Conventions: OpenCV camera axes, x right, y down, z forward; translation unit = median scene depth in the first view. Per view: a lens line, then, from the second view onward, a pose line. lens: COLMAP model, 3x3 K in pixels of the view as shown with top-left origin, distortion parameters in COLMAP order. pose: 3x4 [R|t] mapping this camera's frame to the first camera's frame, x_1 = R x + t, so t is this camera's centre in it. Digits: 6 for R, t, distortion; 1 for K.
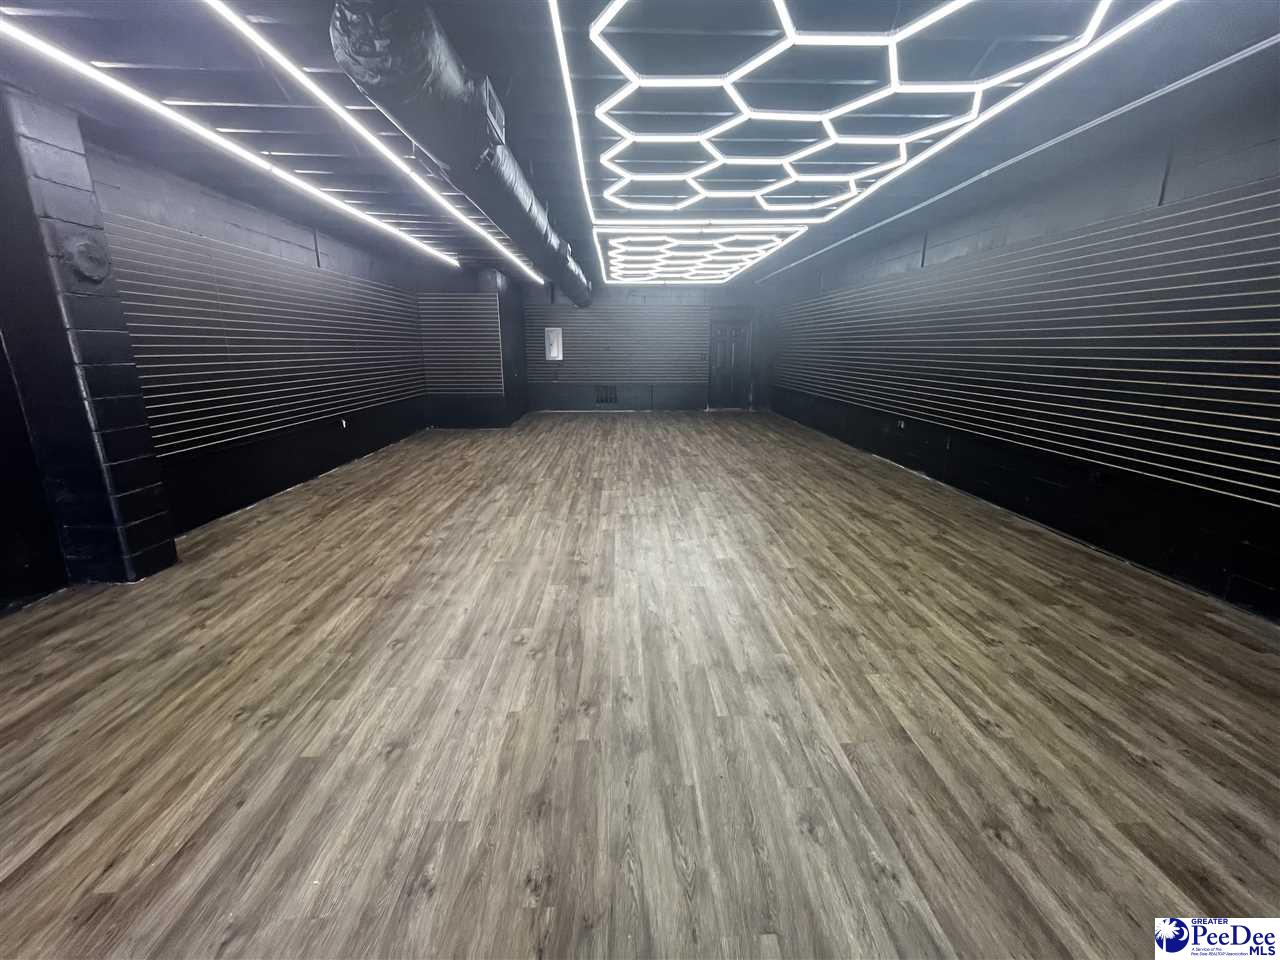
lens RADIAL K [[518.1, 0, 638.1], [0, 518.1, 479.8], [0, 0, 1]] dist [-0.004599, -0.000135]
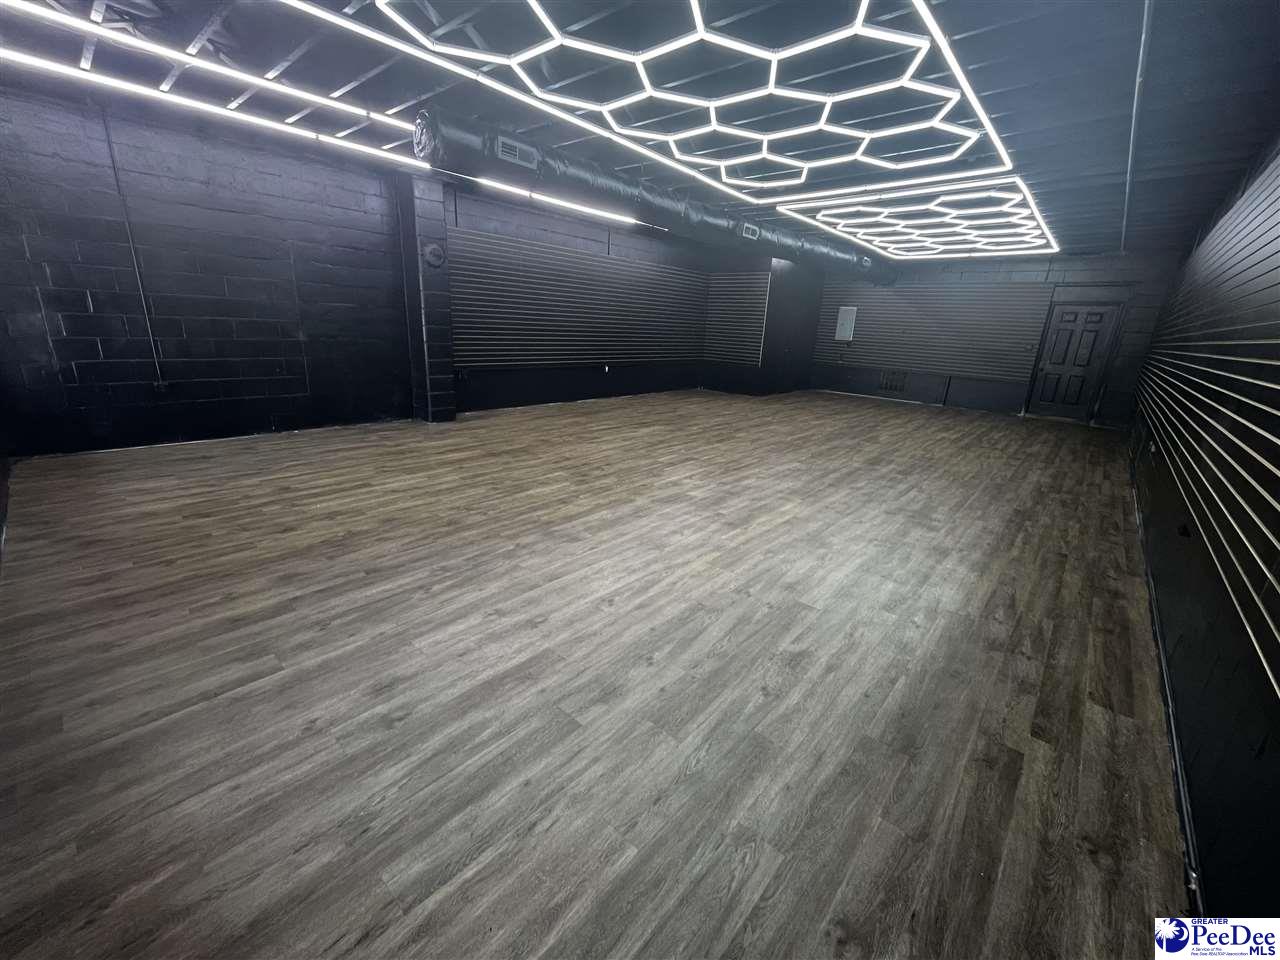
lens RADIAL K [[518.1, 0, 634.7], [0, 518.1, 479.9], [0, 0, 1]] dist [-0.004599, -0.000135]
pose [[0.722236, 0.236575, -0.649928, 1.038454], [-0.219113, 0.969544, 0.109426, 0.026910], [0.656021, 0.063377, 0.752077, 0.058774]]
